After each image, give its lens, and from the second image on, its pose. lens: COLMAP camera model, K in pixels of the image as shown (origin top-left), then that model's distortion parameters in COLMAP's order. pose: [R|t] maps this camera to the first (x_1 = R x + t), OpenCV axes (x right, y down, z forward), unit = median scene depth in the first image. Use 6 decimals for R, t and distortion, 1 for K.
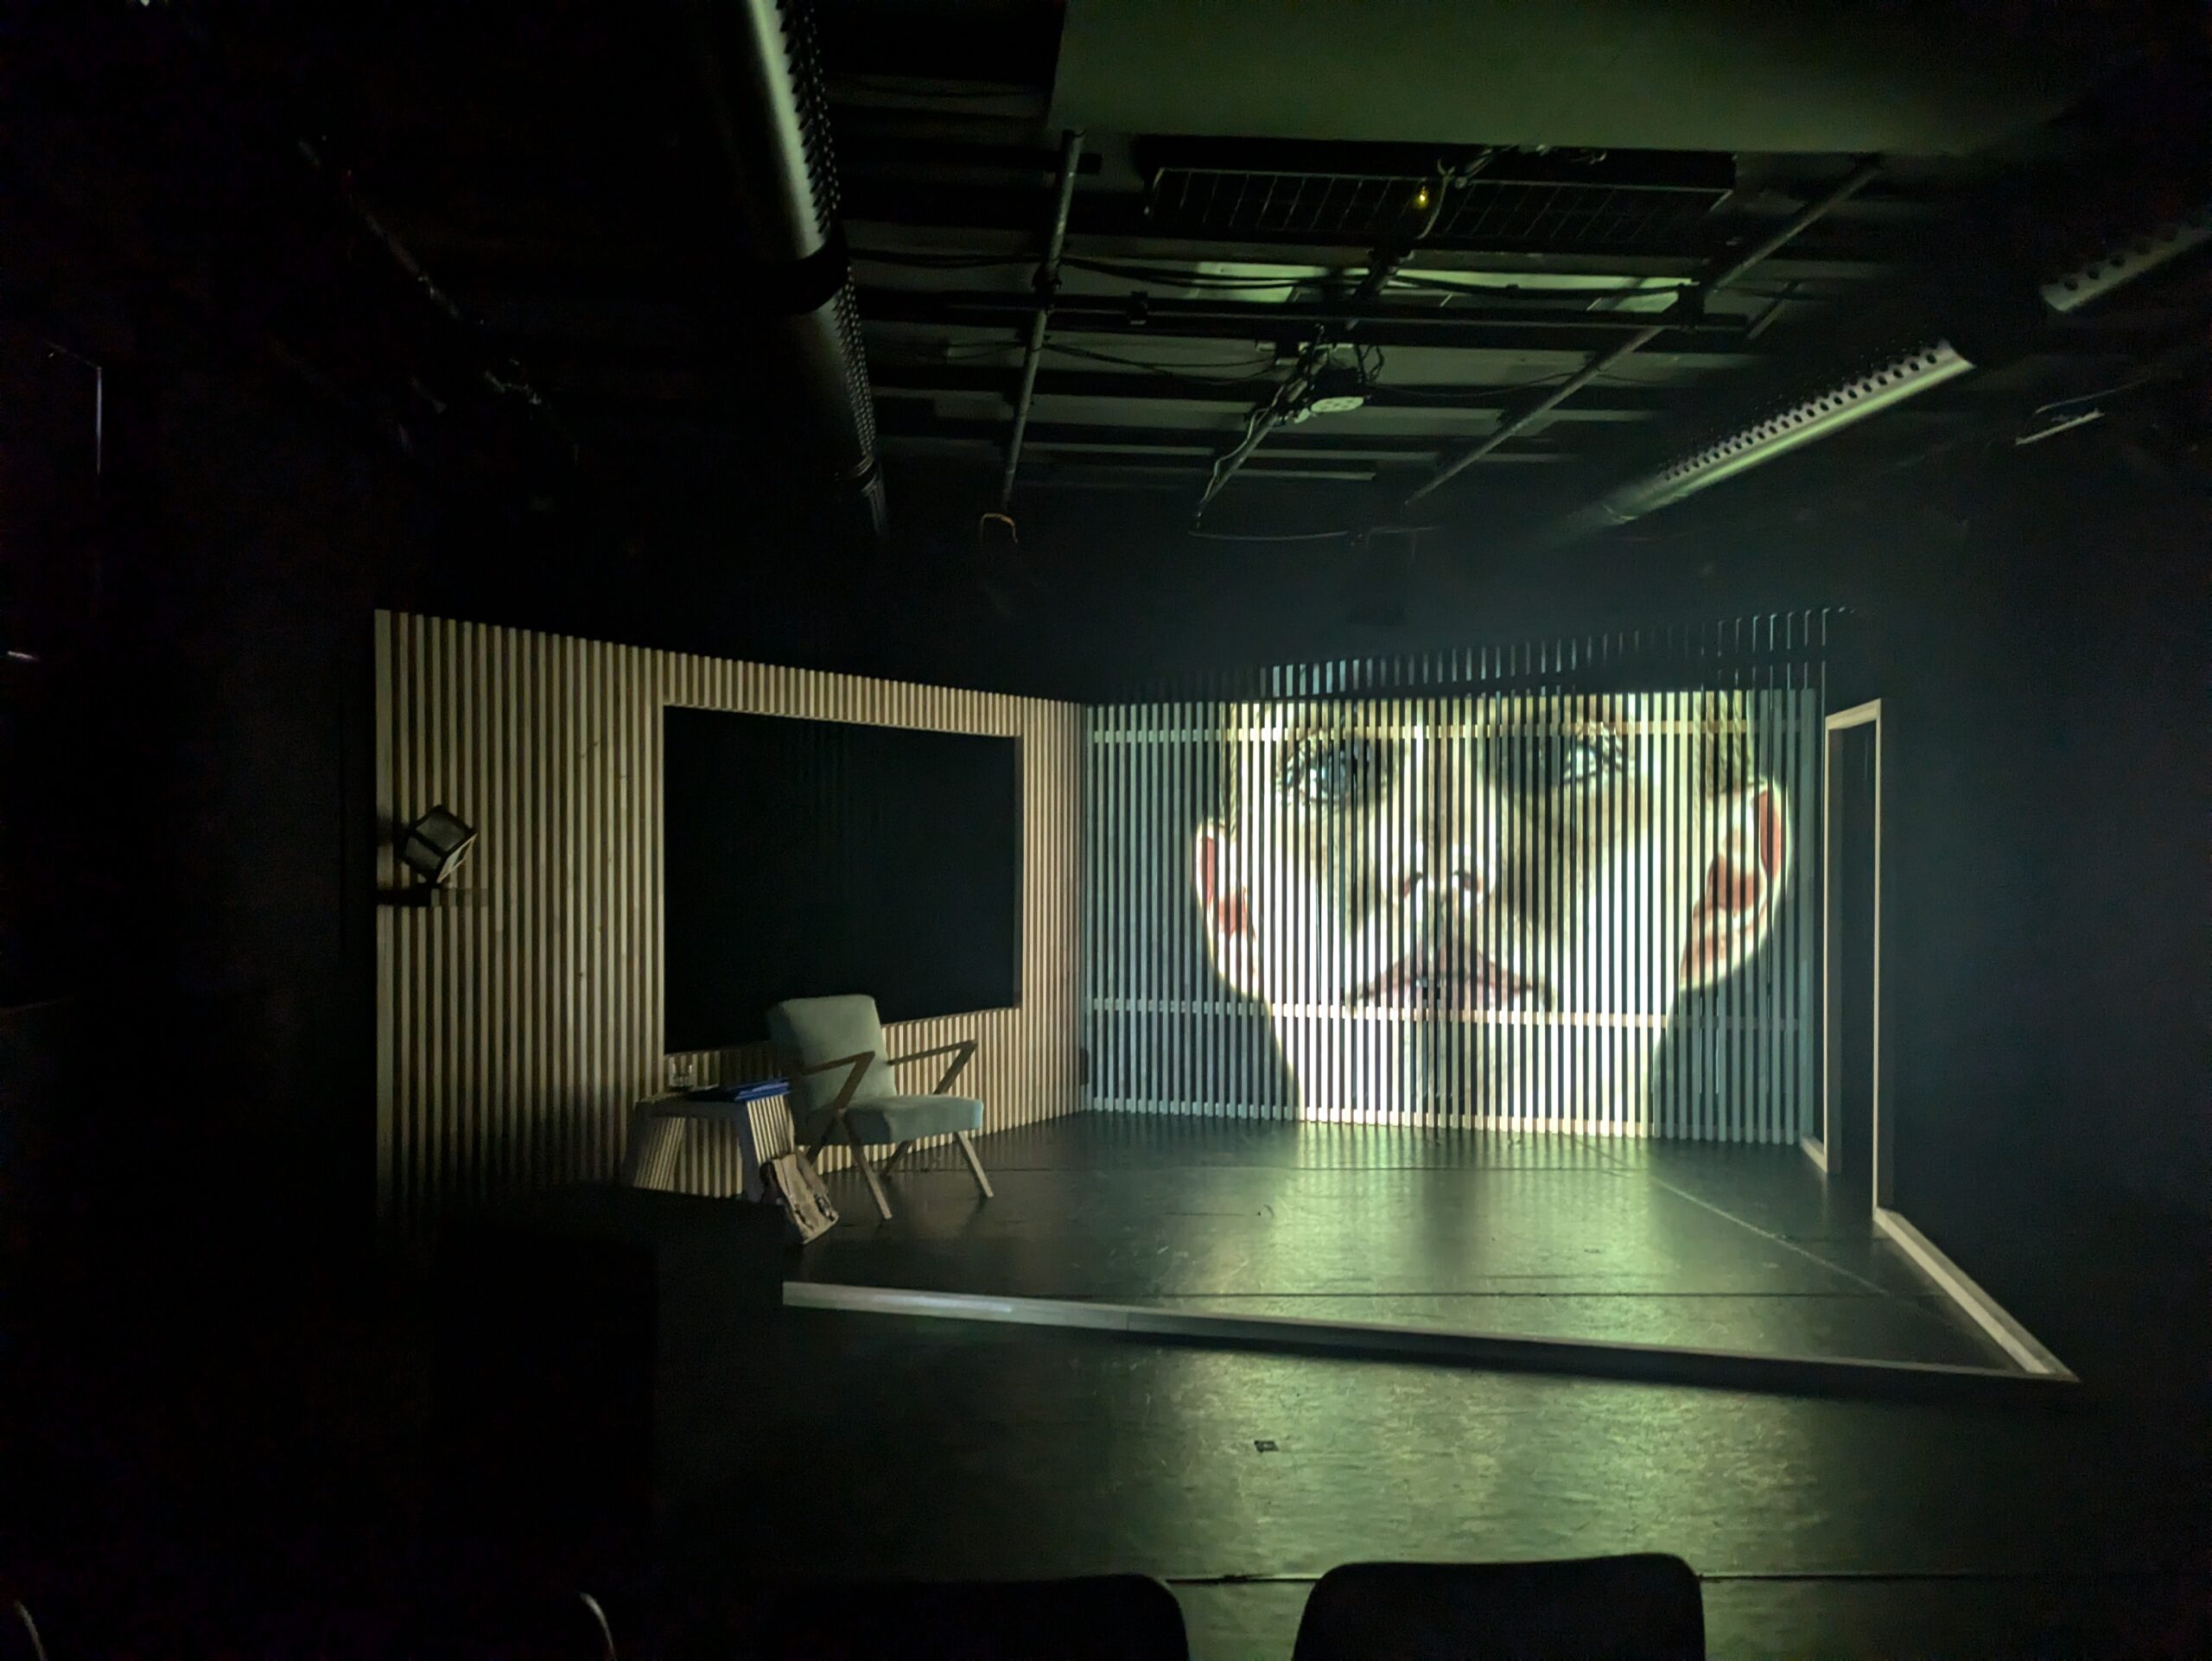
lens RADIAL K [[1602.1, 0, 1105.4], [0, 1602.1, 876.2], [0, 0, 1]] dist [0.051441, -0.000433]
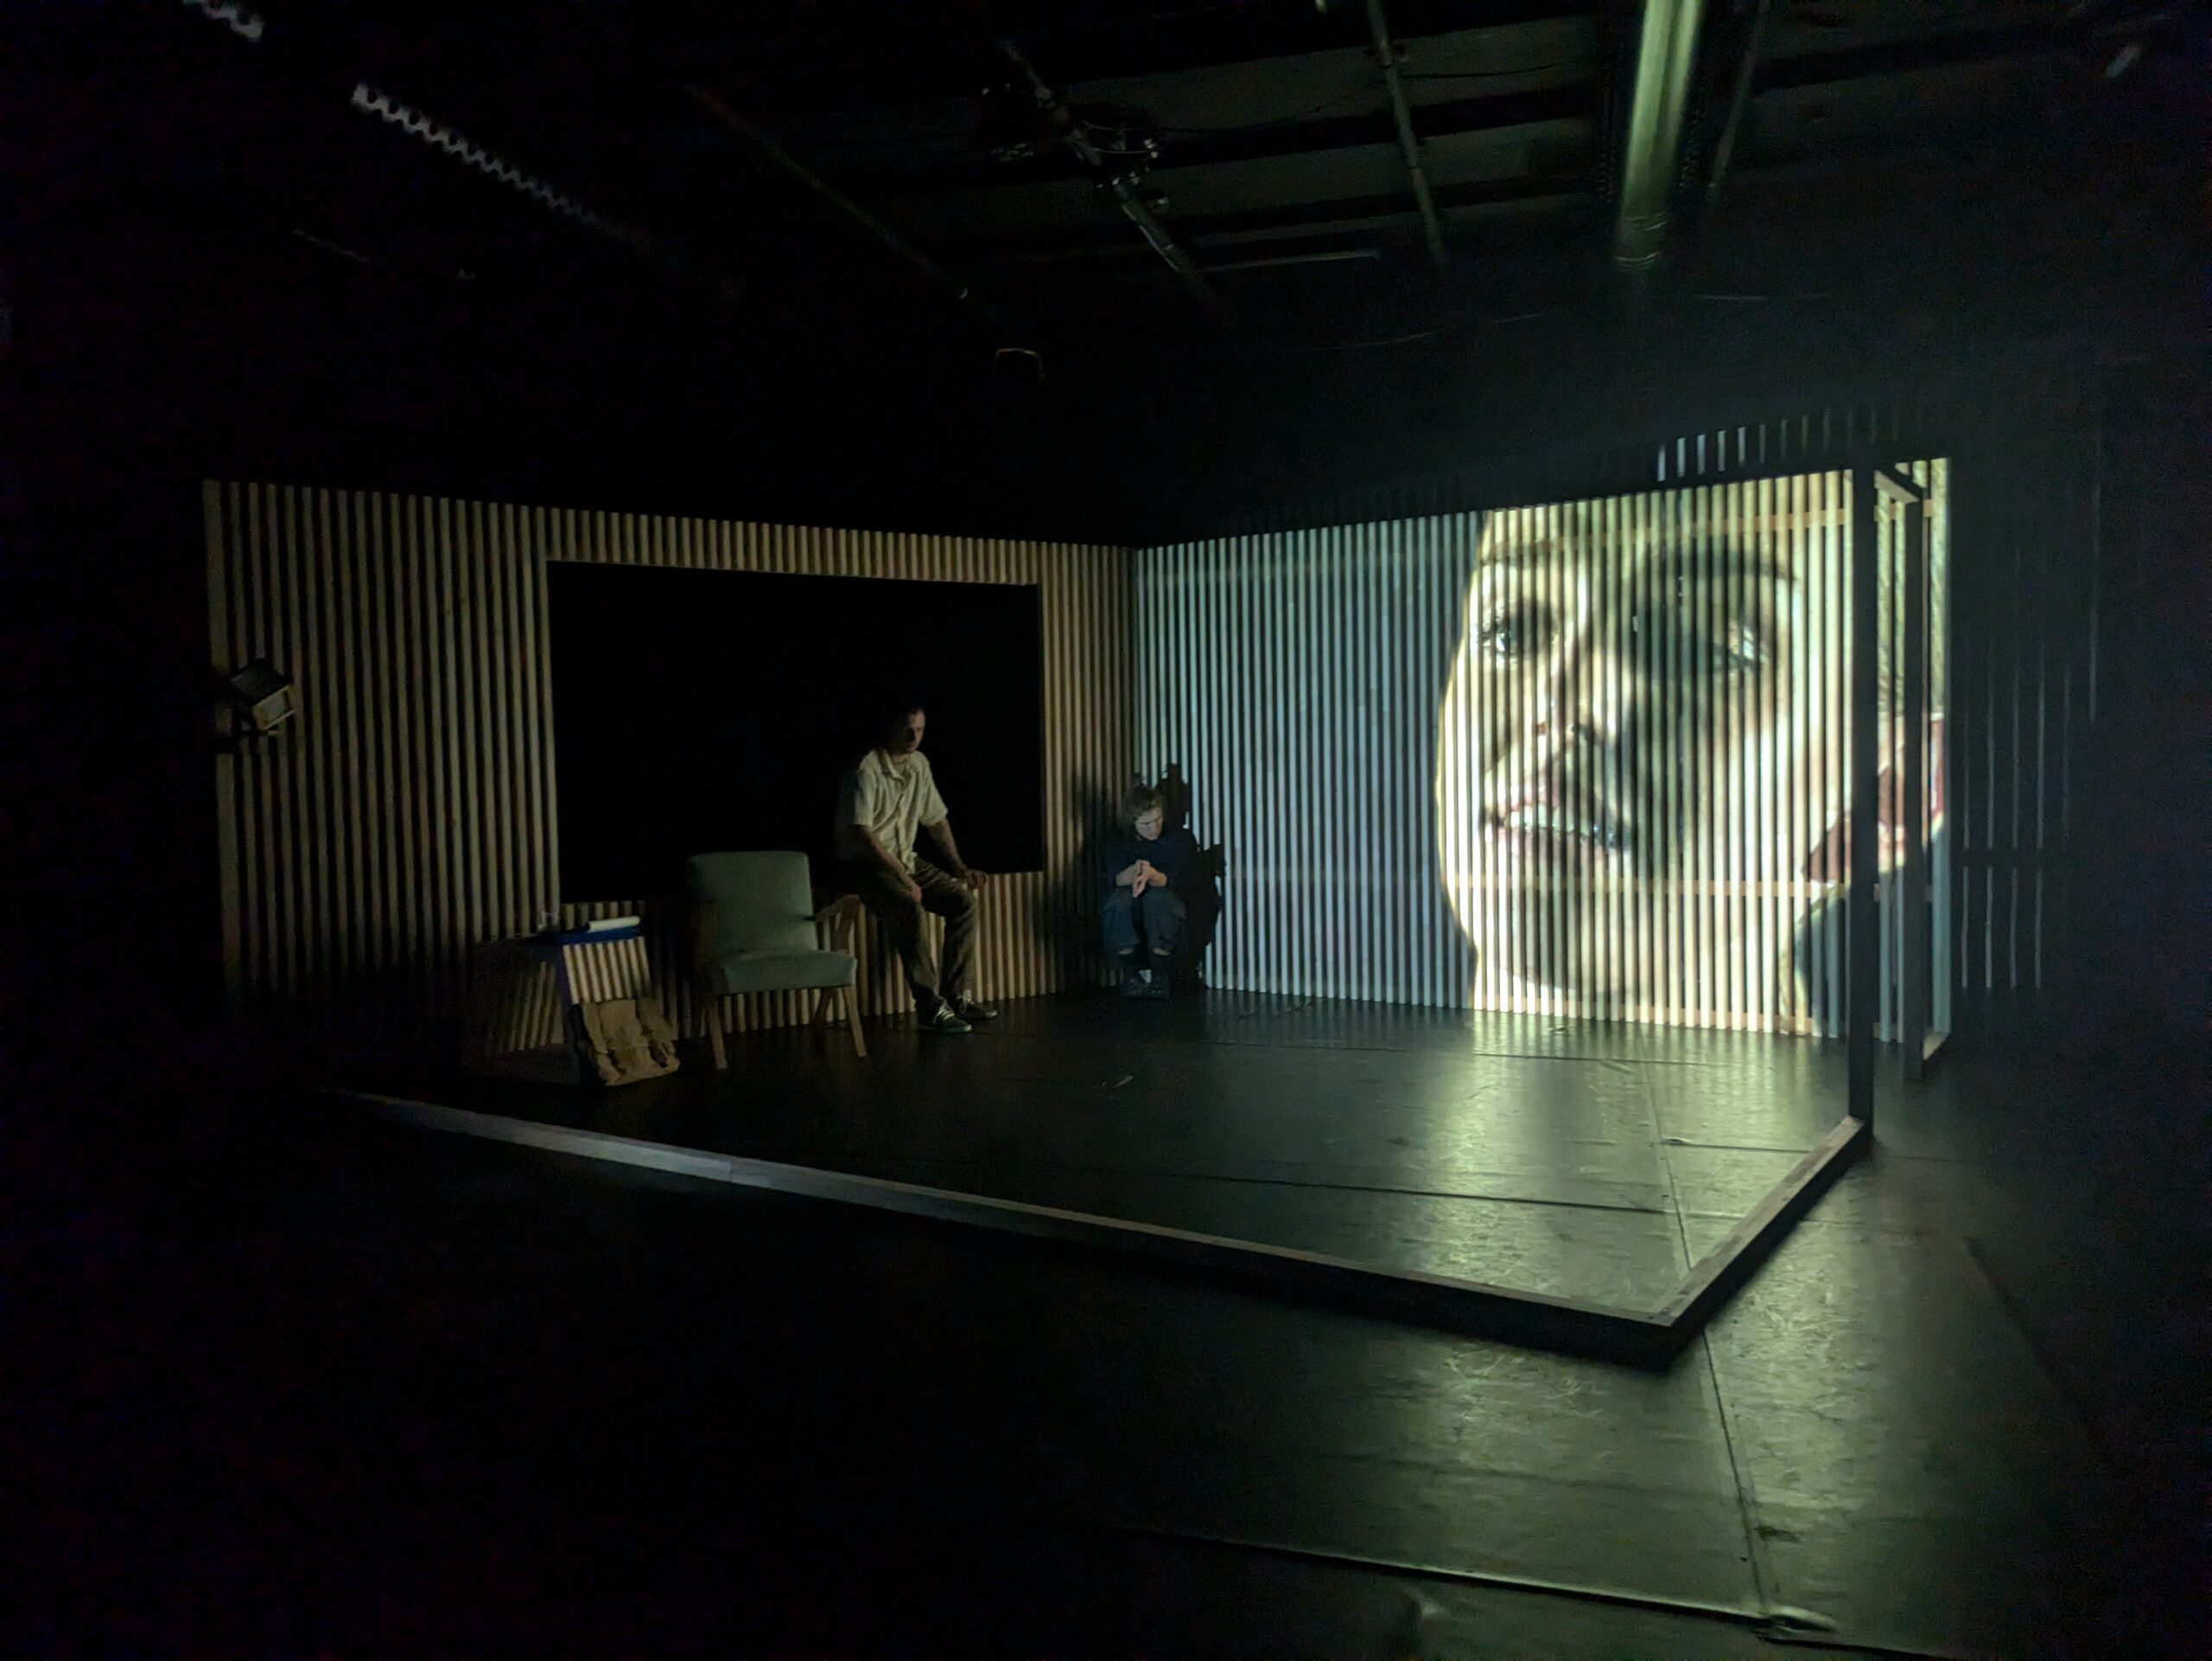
lens RADIAL K [[1620.4, 0, 1106.0], [0, 1620.4, 830.5], [0, 0, 1]] dist [0.009849, -0.000020]
pose [[0.938624, -0.004670, -0.344911, 0.318080], [0.016388, 0.999383, 0.031066, 0.029474], [0.344553, -0.034811, 0.938121, 0.117844]]
